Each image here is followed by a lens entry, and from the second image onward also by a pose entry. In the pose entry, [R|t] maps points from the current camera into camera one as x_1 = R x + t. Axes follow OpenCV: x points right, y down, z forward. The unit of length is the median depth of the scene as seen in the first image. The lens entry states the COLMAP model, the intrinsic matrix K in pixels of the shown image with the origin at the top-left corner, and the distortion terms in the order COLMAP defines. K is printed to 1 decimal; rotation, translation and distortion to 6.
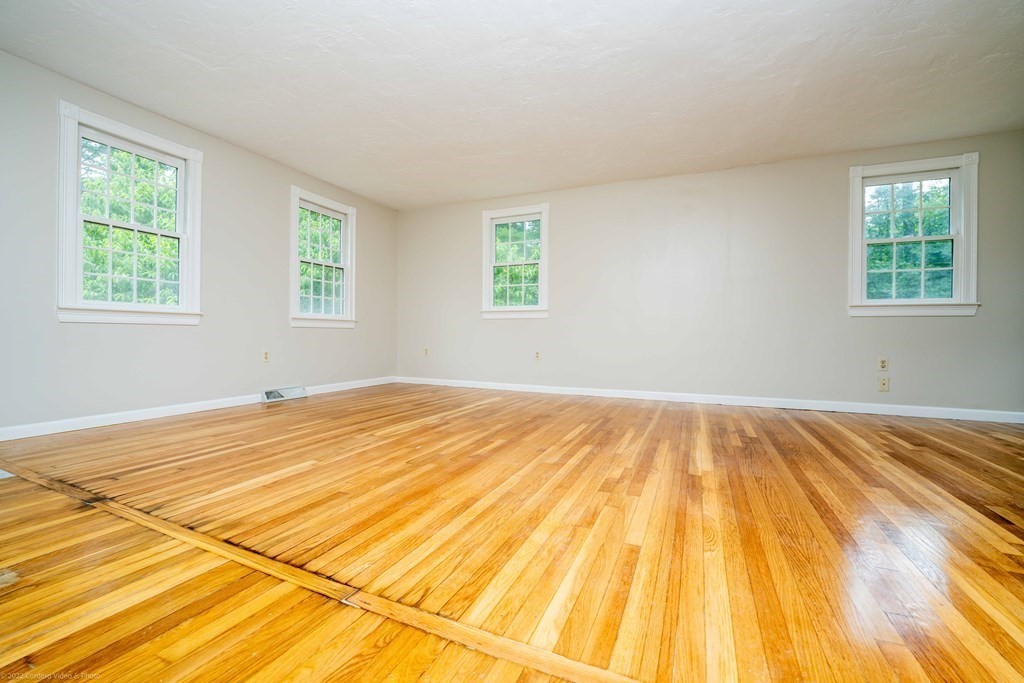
lens RADIAL K [[416.4, 0, 512.0], [0, 416.4, 341.5], [0, 0, 1]] dist [-0.027230, 0.002324]
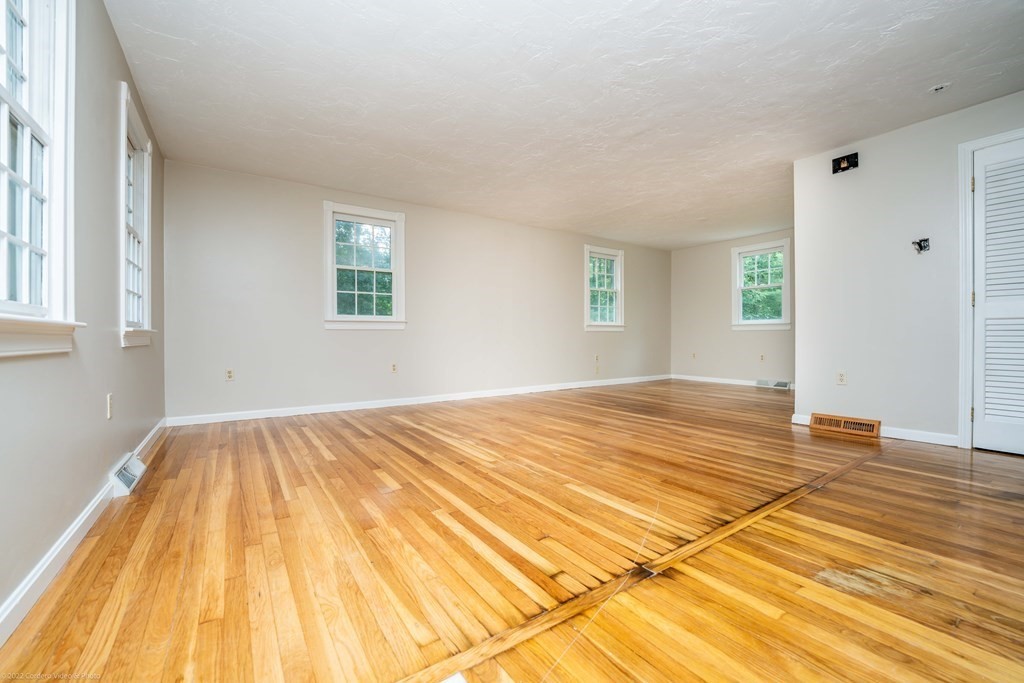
lens RADIAL K [[416.4, 0, 512.0], [0, 416.4, 341.5], [0, 0, 1]] dist [-0.027230, 0.002324]
pose [[0.526736, -0.018499, 0.849828, -1.562360], [0.020964, 0.999742, 0.008768, -0.077819], [-0.849771, 0.013197, 0.526988, 0.645422]]
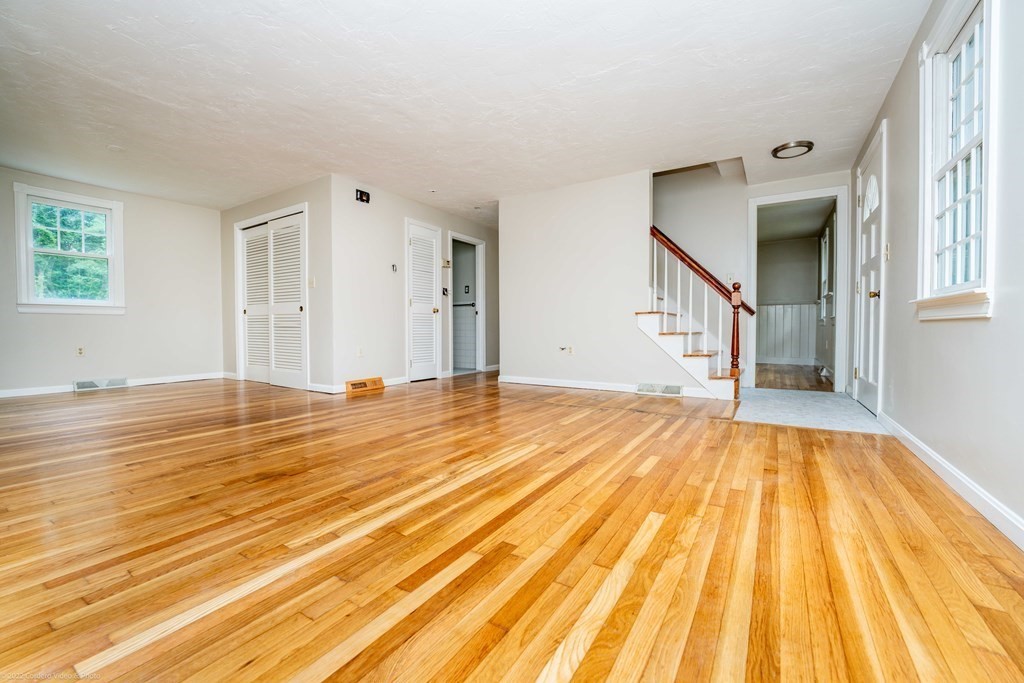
lens RADIAL K [[416.4, 0, 512.0], [0, 416.4, 341.5], [0, 0, 1]] dist [-0.027230, 0.002324]
pose [[-0.989002, -0.009965, 0.147568, -0.573227], [-0.002900, 0.998842, 0.048013, -0.057223], [-0.147875, 0.047057, -0.987886, 2.654919]]
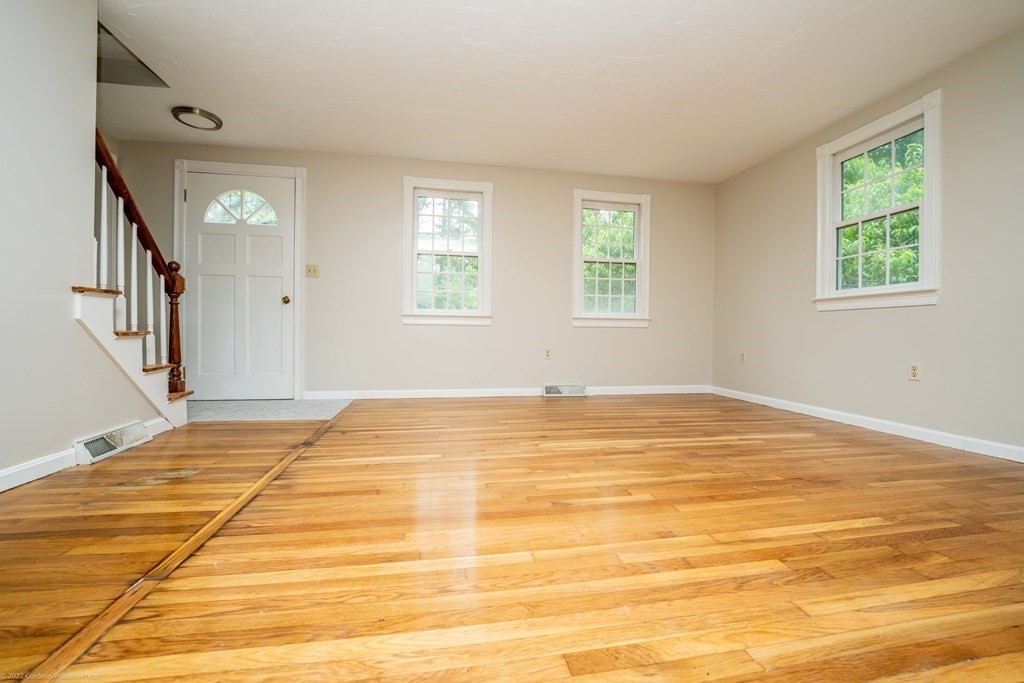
lens RADIAL K [[416.4, 0, 512.0], [0, 416.4, 341.5], [0, 0, 1]] dist [-0.027230, 0.002324]
pose [[0.566713, 0.015068, -0.823777, 0.515844], [-0.019361, 0.999800, 0.004968, -0.000758], [0.823688, 0.013134, 0.566892, 0.629975]]
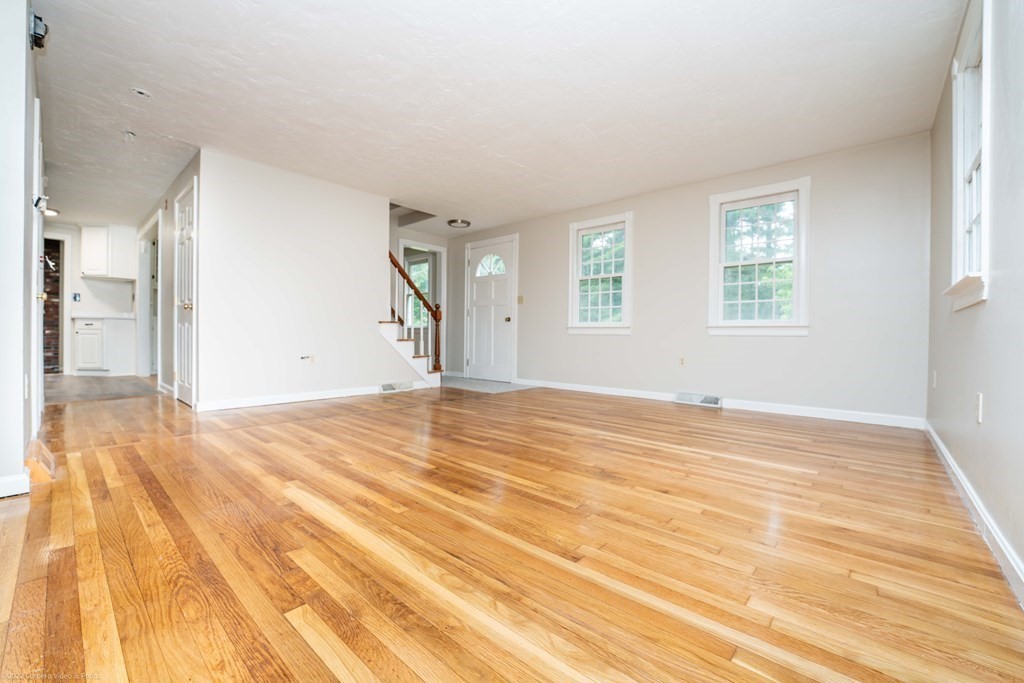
lens RADIAL K [[416.4, 0, 512.0], [0, 416.4, 341.5], [0, 0, 1]] dist [-0.027230, 0.002324]
pose [[-0.301207, 0.000665, -0.953559, 1.262356], [-0.030219, 0.999491, 0.010243, -0.035990], [0.953080, 0.031901, -0.301033, 1.850423]]
